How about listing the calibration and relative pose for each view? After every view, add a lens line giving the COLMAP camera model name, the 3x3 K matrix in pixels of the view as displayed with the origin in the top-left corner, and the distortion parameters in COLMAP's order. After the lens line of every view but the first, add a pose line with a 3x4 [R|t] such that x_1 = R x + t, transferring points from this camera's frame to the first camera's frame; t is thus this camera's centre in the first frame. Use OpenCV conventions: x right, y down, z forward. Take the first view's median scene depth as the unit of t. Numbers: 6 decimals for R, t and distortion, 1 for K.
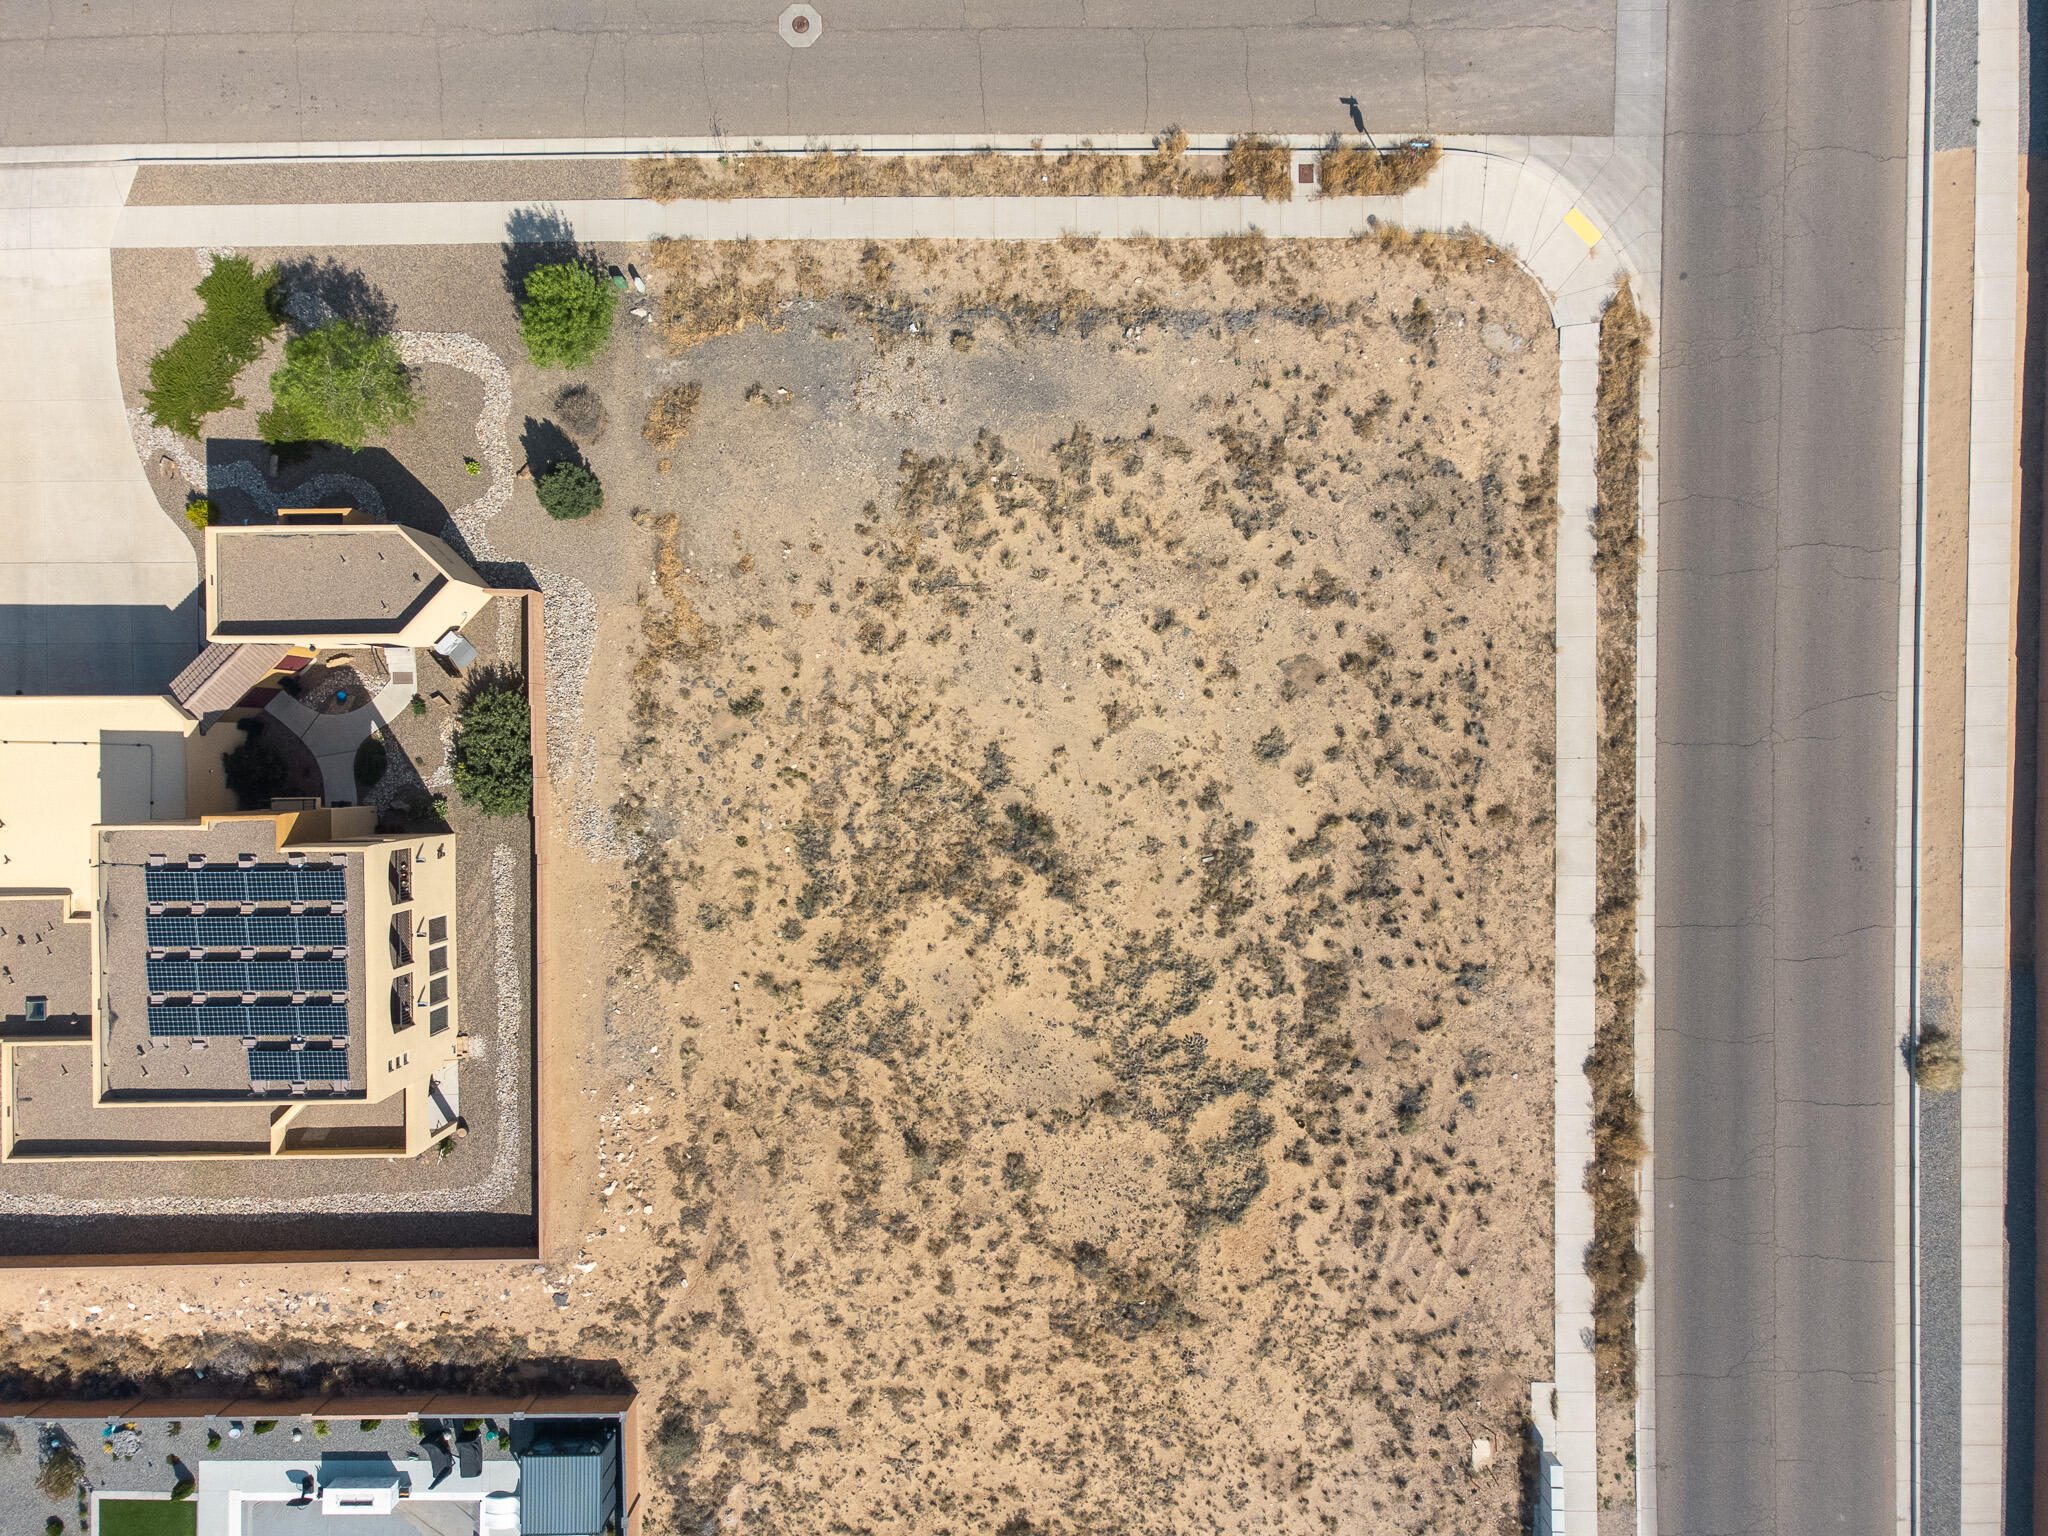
lens RADIAL K [[1493.4, 0, 1019.6], [0, 1493.4, 769.1], [0, 0, 1]] dist [0.008567, -0.000016]
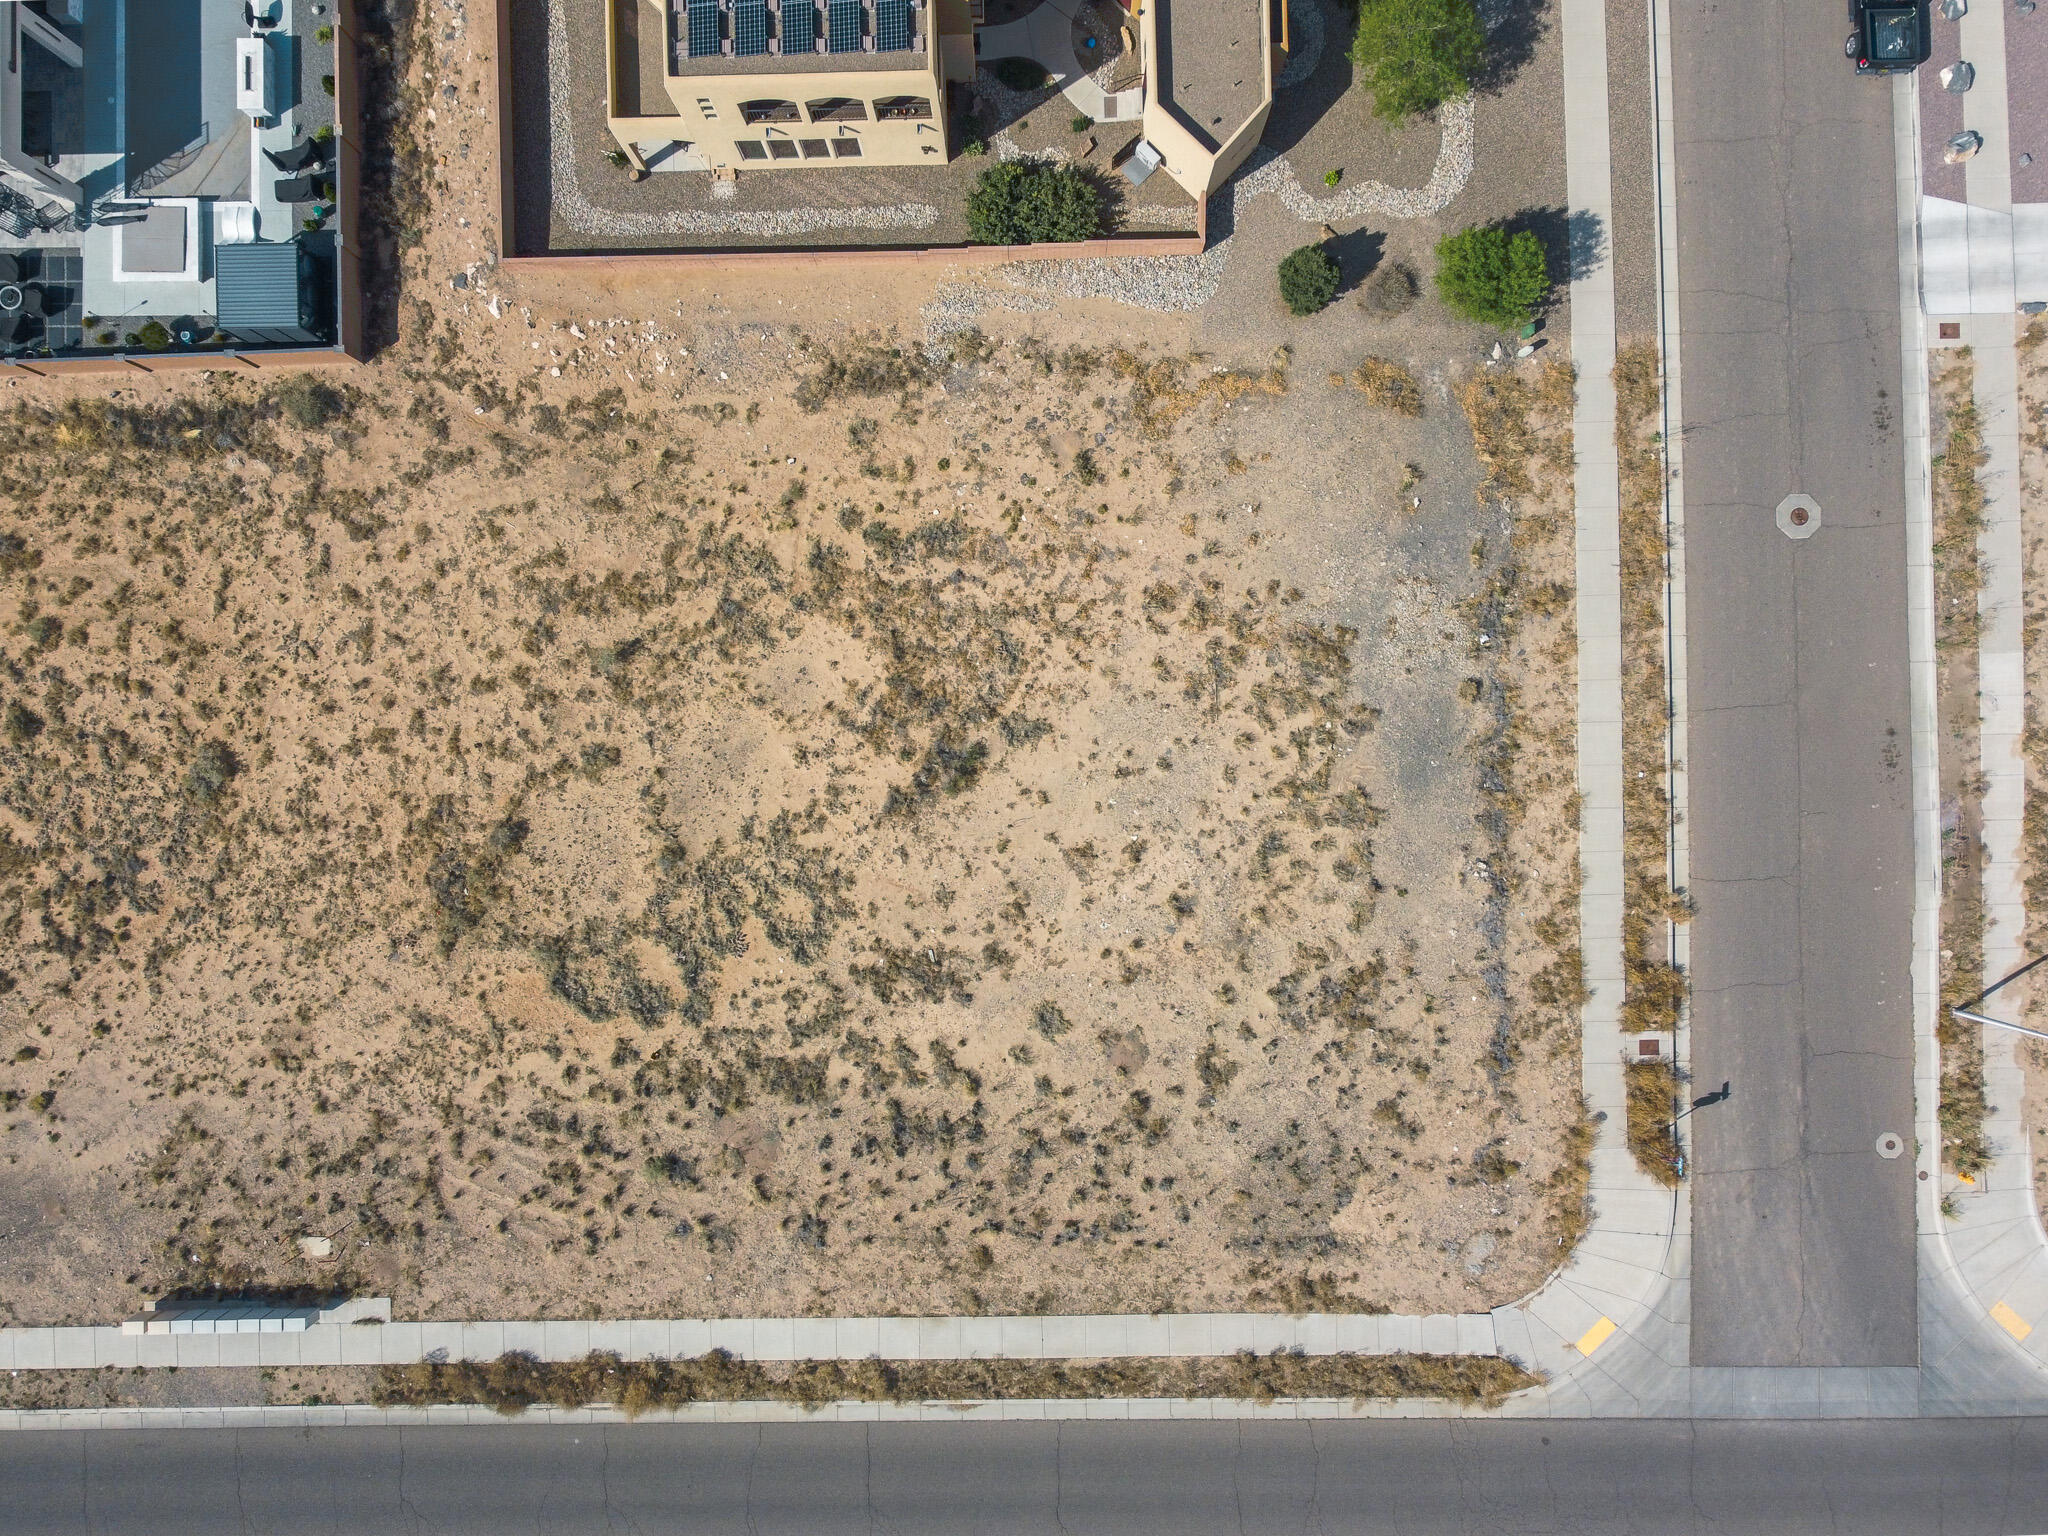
lens RADIAL K [[1551.9, 0, 1025.6], [0, 1551.9, 768.2], [0, 0, 1]] dist [0.003366, -0.014135]
pose [[0.012700, 0.999889, 0.007846, 0.000059], [-0.999917, 0.012717, -0.002098, 0.000758], [-0.002198, -0.007819, 0.999967, 0.008940]]
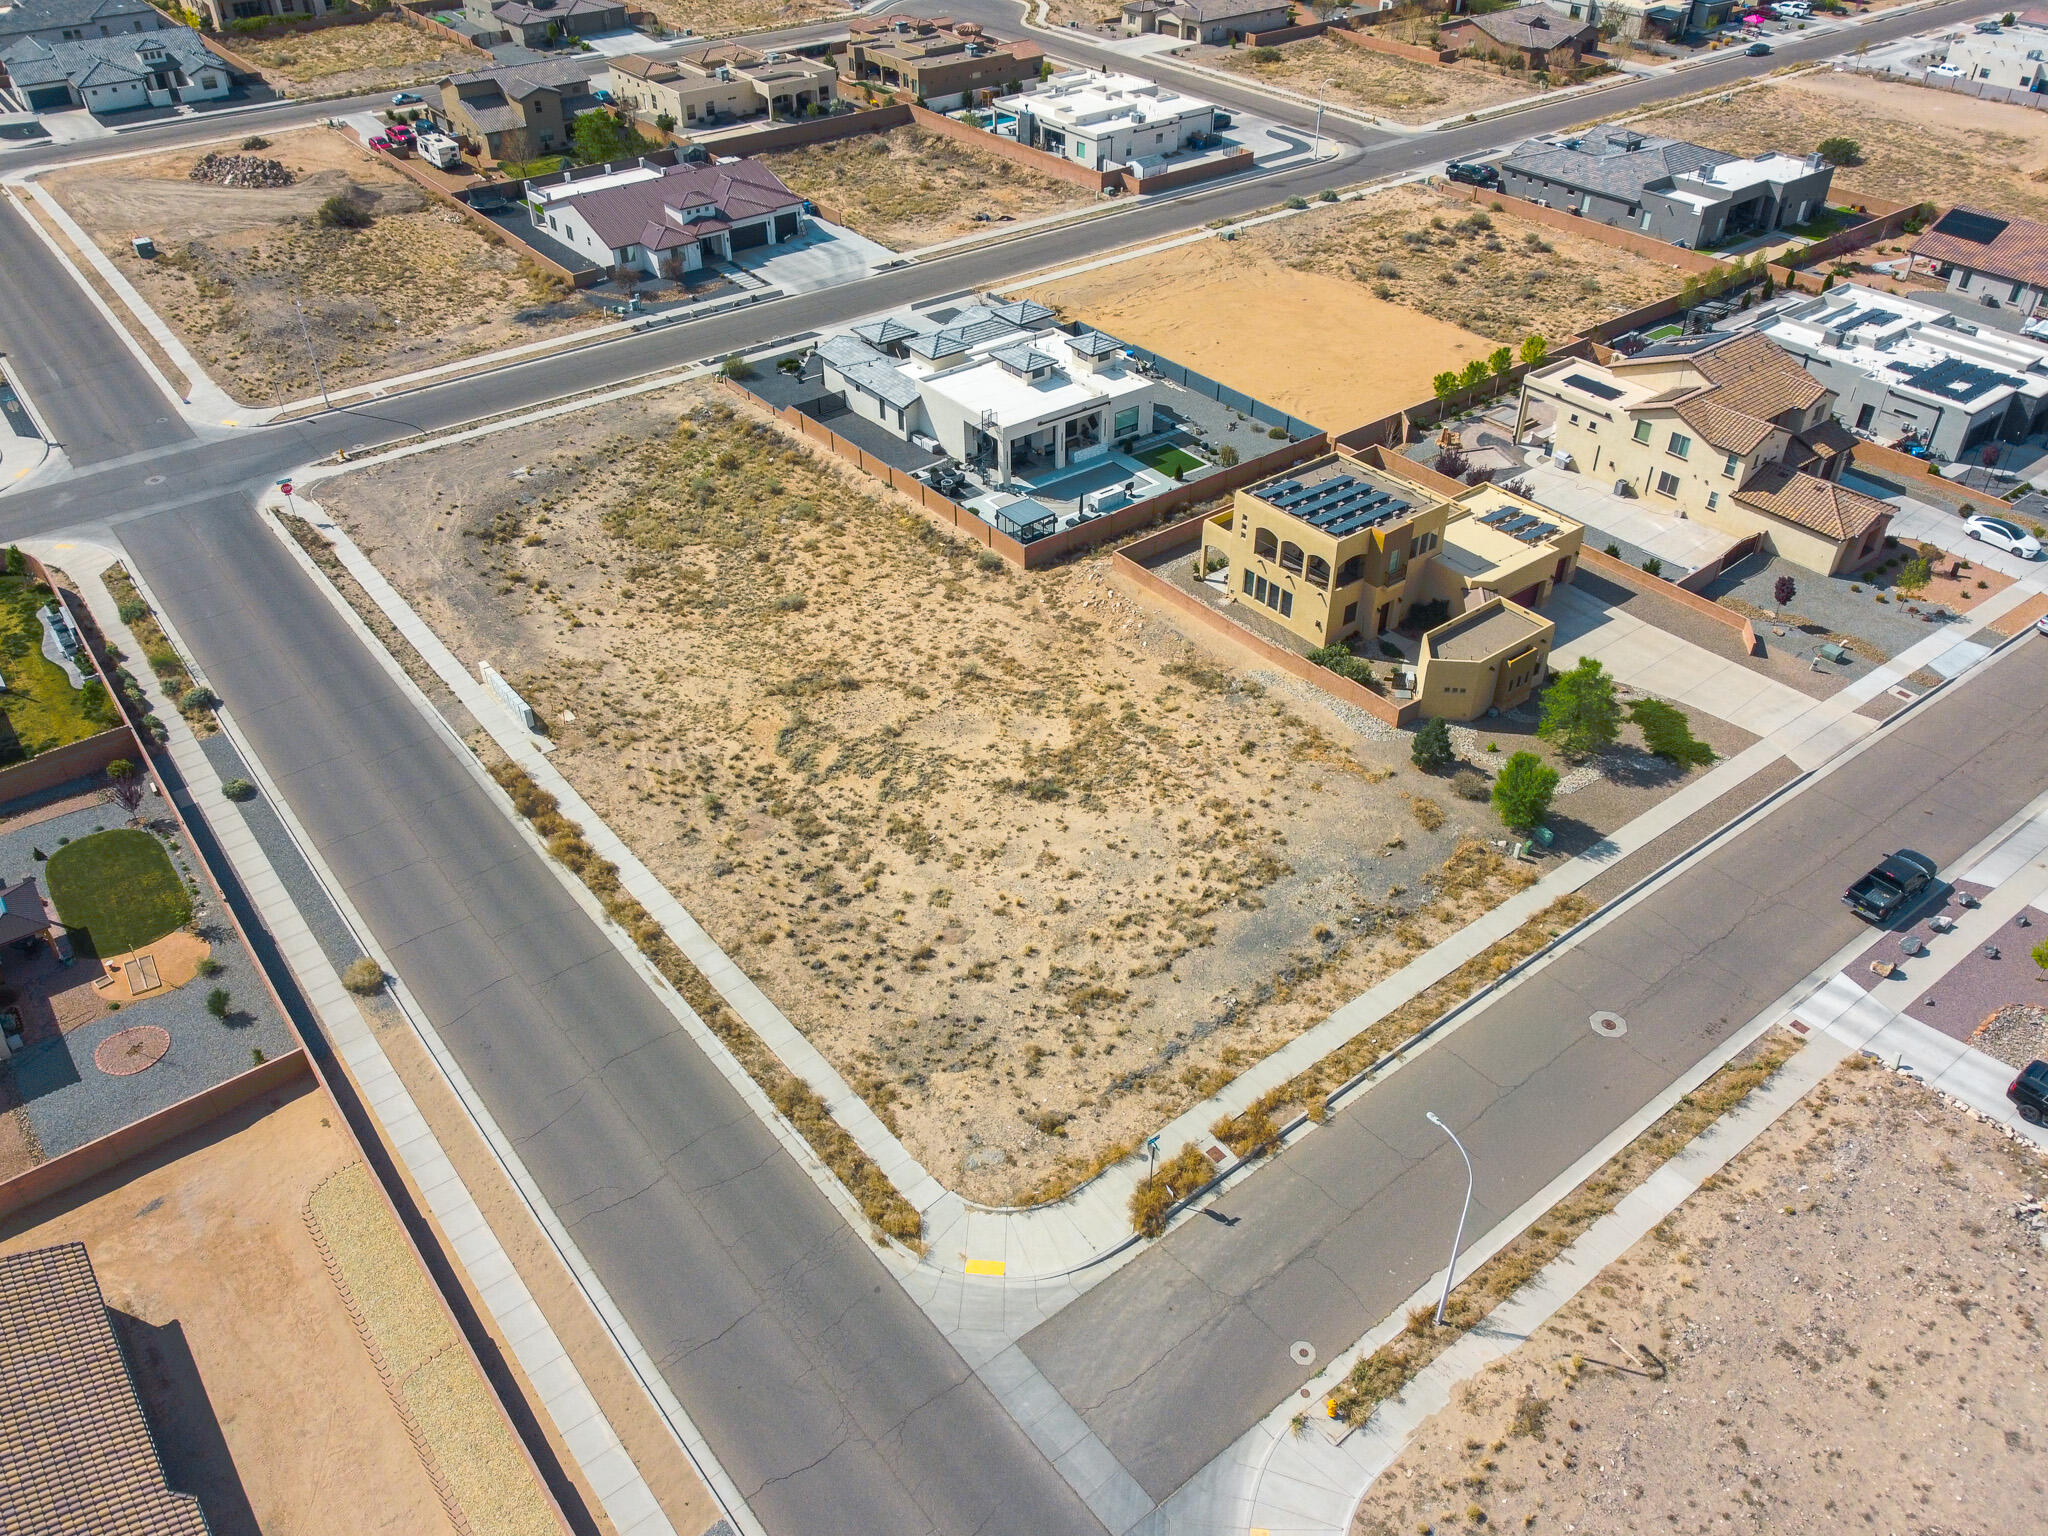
lens RADIAL K [[1551.9, 0, 1025.6], [0, 1551.9, 768.2], [0, 0, 1]] dist [0.003366, -0.014135]
pose [[-0.794230, 0.373068, -0.479603, 0.722153], [-0.607604, -0.482485, 0.630892, -0.868534], [0.003965, 0.792483, 0.609882, 0.067687]]
